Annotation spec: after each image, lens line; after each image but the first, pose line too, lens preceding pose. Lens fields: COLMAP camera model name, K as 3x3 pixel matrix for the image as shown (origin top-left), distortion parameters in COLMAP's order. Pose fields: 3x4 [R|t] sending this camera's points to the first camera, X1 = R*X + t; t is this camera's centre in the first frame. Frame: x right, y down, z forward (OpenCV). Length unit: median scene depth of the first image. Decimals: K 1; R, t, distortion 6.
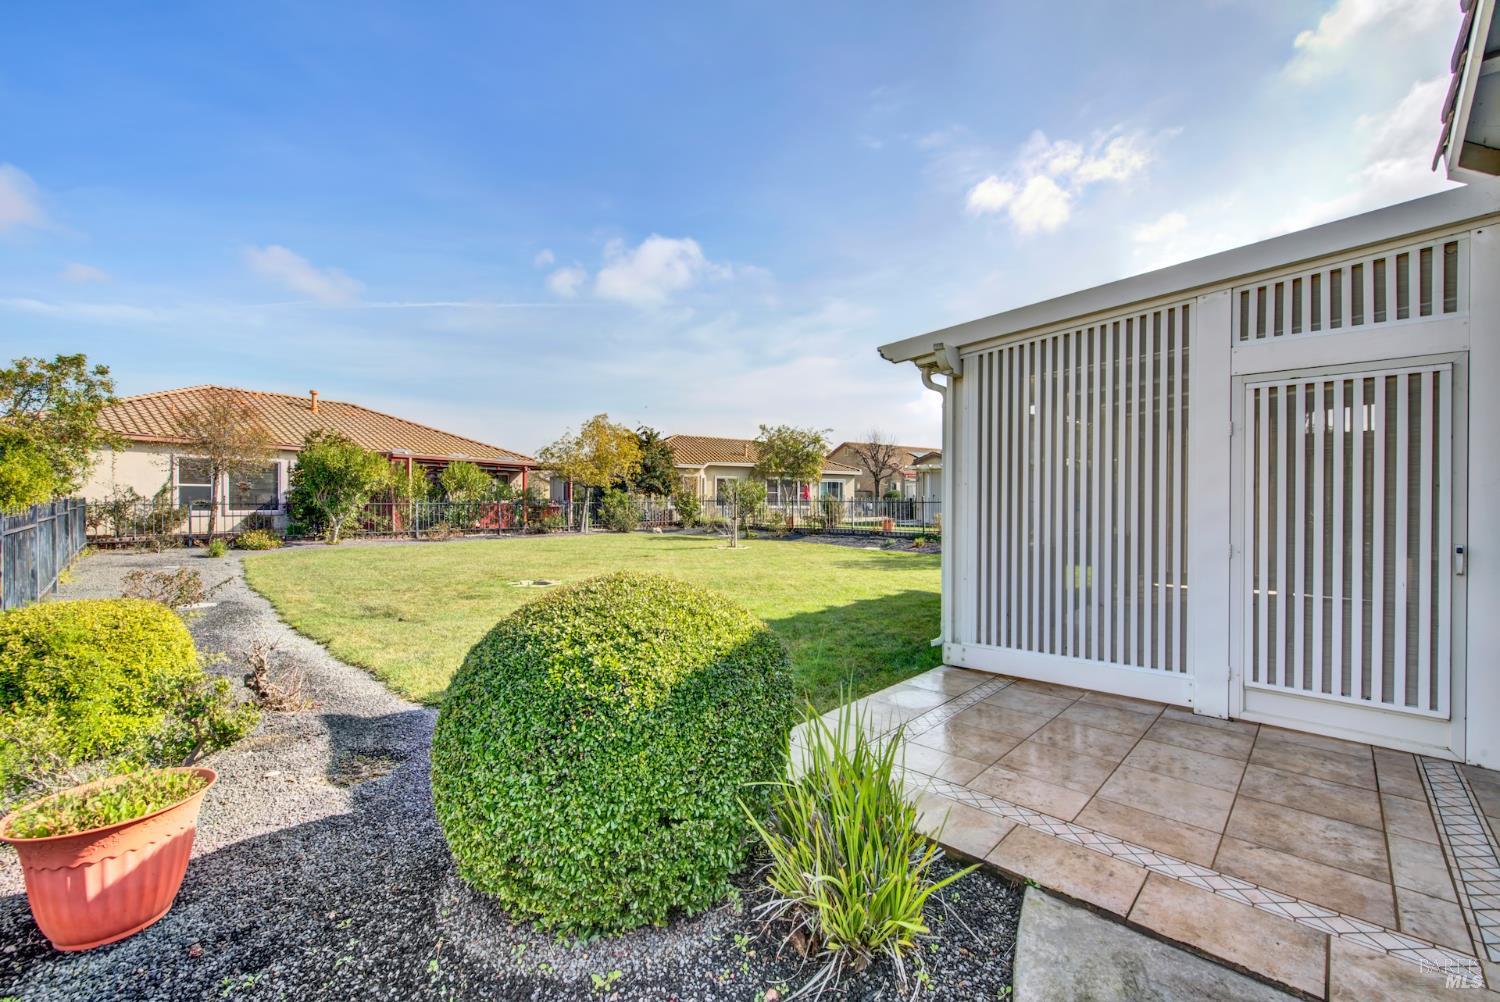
lens RADIAL K [[609.9, 0, 777.8], [0, 609.9, 506.6], [0, 0, 1]] dist [0.002518, -0.002322]
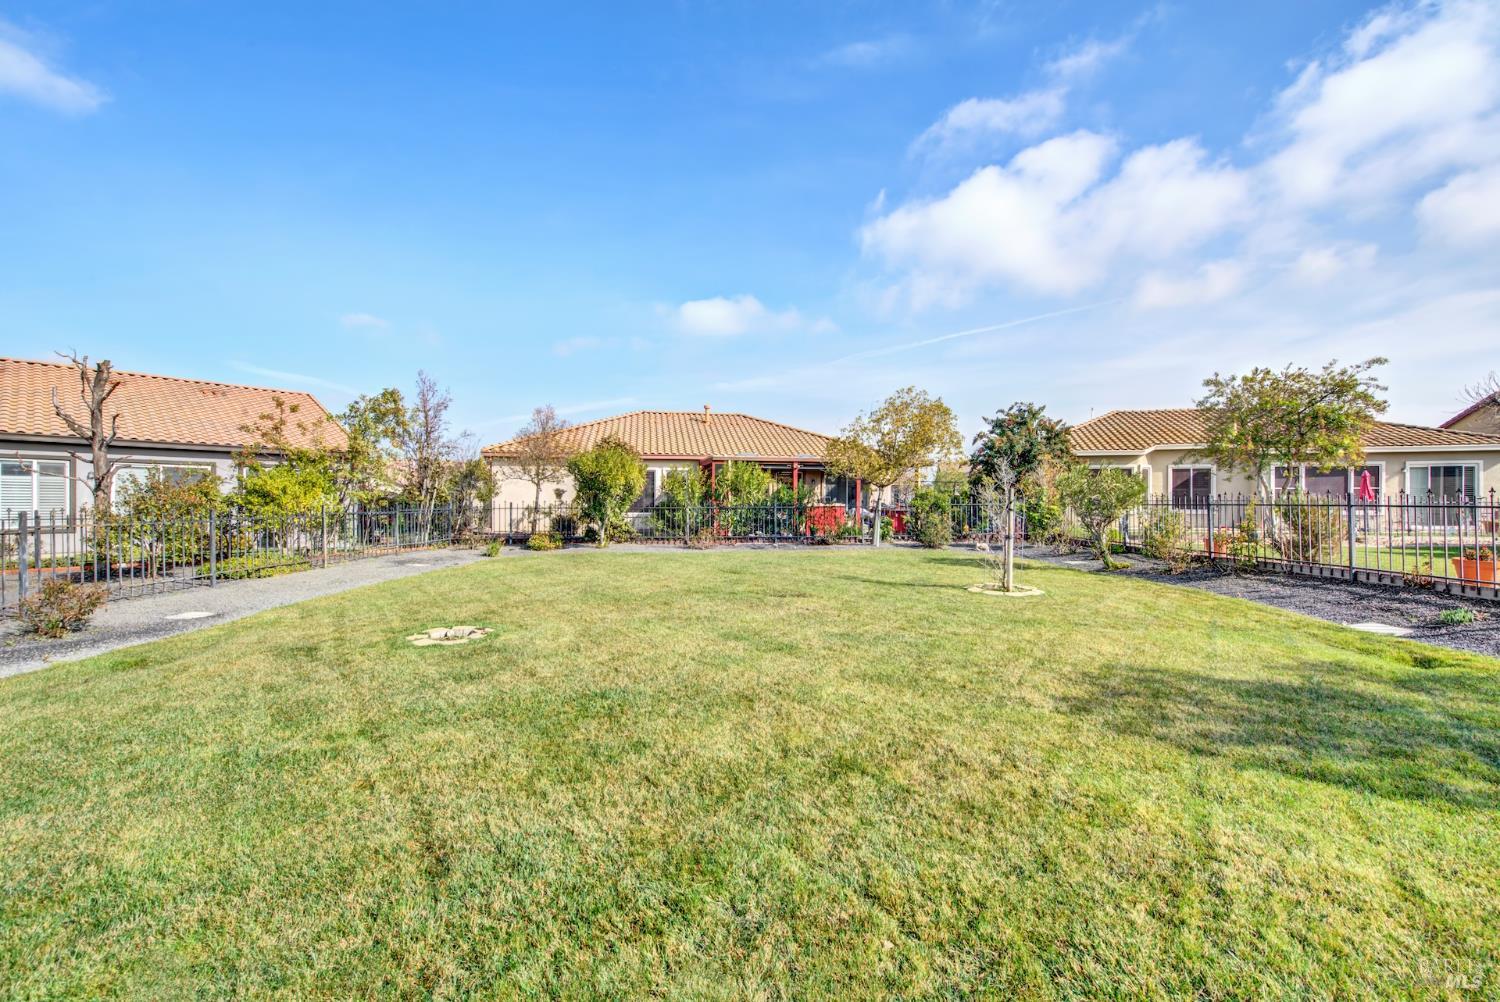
lens RADIAL K [[609.9, 0, 753.0], [0, 609.9, 494.5], [0, 0, 1]] dist [0.002518, -0.002322]
pose [[0.678138, -0.013033, -0.734819, 0.144827], [-0.001940, 0.999808, -0.019523, -0.006543], [0.734932, 0.014665, 0.677983, 0.380567]]
